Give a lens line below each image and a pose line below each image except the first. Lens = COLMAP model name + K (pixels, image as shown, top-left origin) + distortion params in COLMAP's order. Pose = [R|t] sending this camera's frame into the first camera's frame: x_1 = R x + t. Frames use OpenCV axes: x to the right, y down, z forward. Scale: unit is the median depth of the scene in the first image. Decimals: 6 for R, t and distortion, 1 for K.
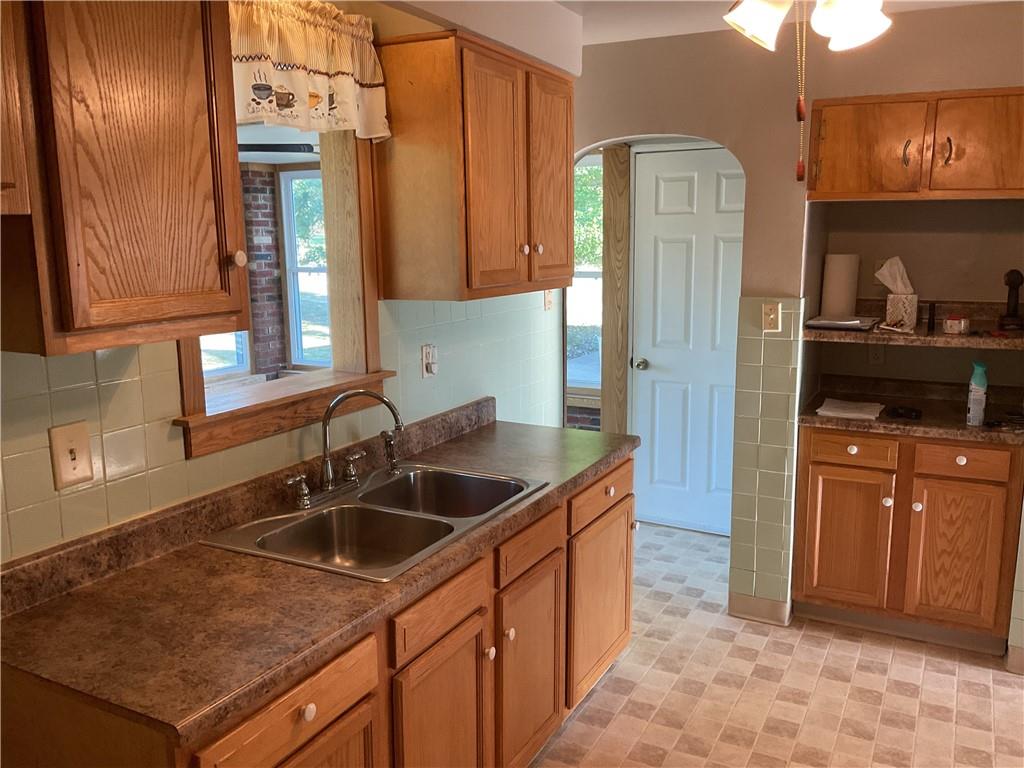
lens RADIAL K [[848.1, 0, 516.8], [0, 848.1, 378.2], [0, 0, 1]] dist [0.060407, -0.110511]
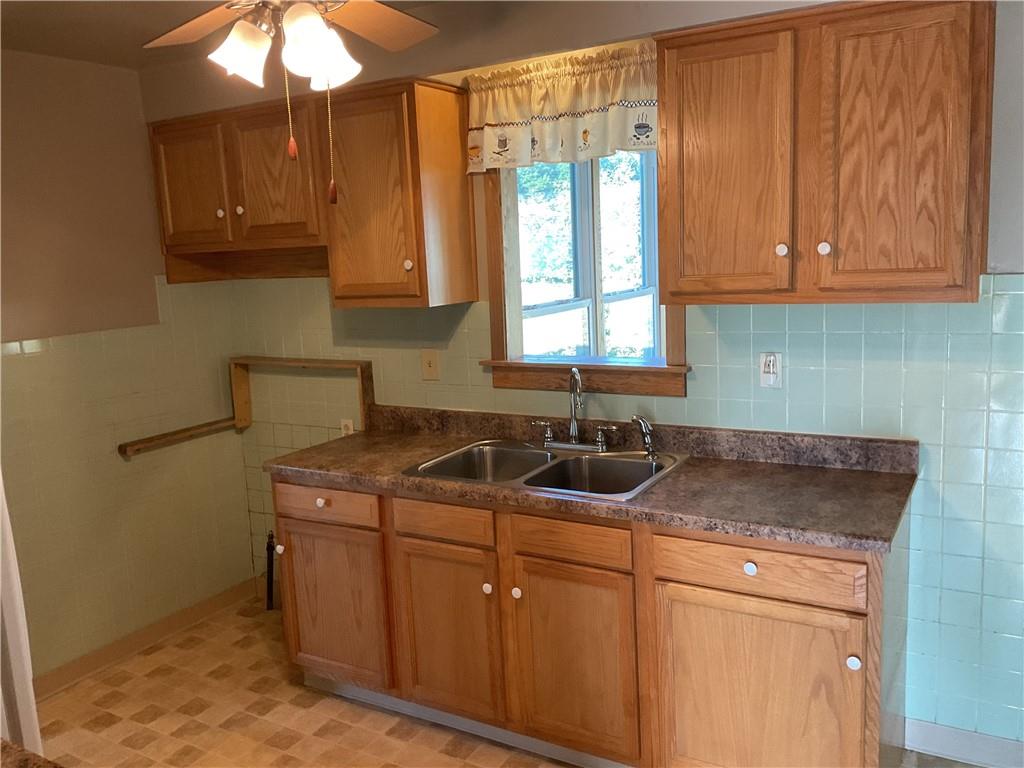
lens RADIAL K [[848.1, 0, 515.5], [0, 848.1, 389.6], [0, 0, 1]] dist [0.060407, -0.110511]
pose [[-0.051727, 0.171728, -0.983785, 1.107836], [-0.118710, 0.977062, 0.176796, -0.175772], [0.991581, 0.125930, -0.030155, 1.023164]]
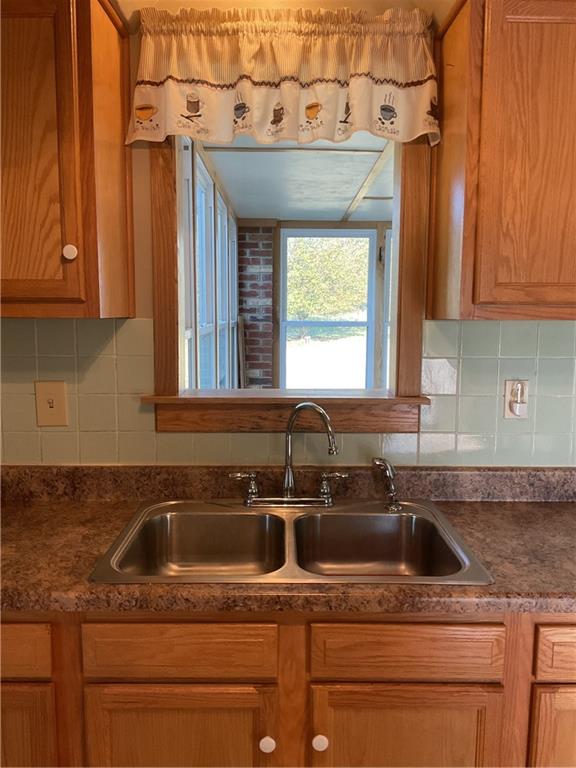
lens RADIAL K [[636.1, 0, 295.3], [0, 636.1, 380.6], [0, 0, 1]] dist [0.060407, -0.110511]
pose [[0.472049, 0.105617, -0.875223, 0.462235], [-0.155127, 0.987258, 0.035470, -0.036764], [0.867816, 0.119027, 0.482418, 0.682728]]
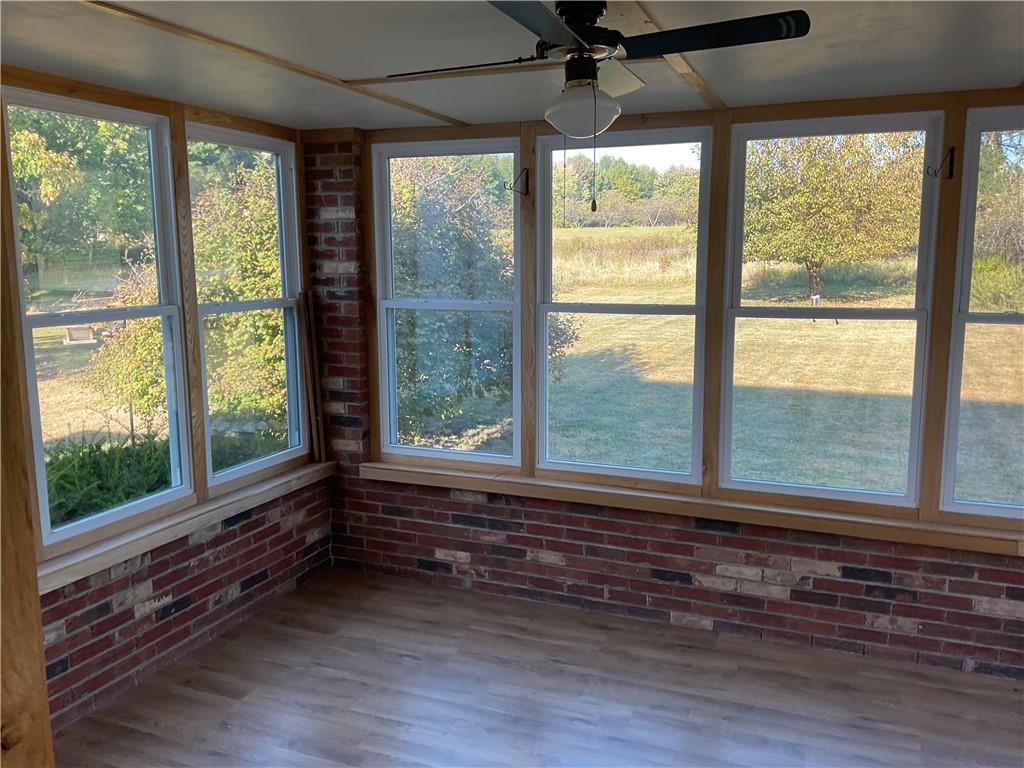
lens RADIAL K [[848.1, 0, 513.5], [0, 848.1, 385.3], [0, 0, 1]] dist [0.060407, -0.110511]
pose [[0.101271, 0.162525, -0.981494, 0.393333], [-0.168139, 0.975170, 0.144129, -0.132386], [0.980548, 0.150431, 0.126083, 1.102078]]
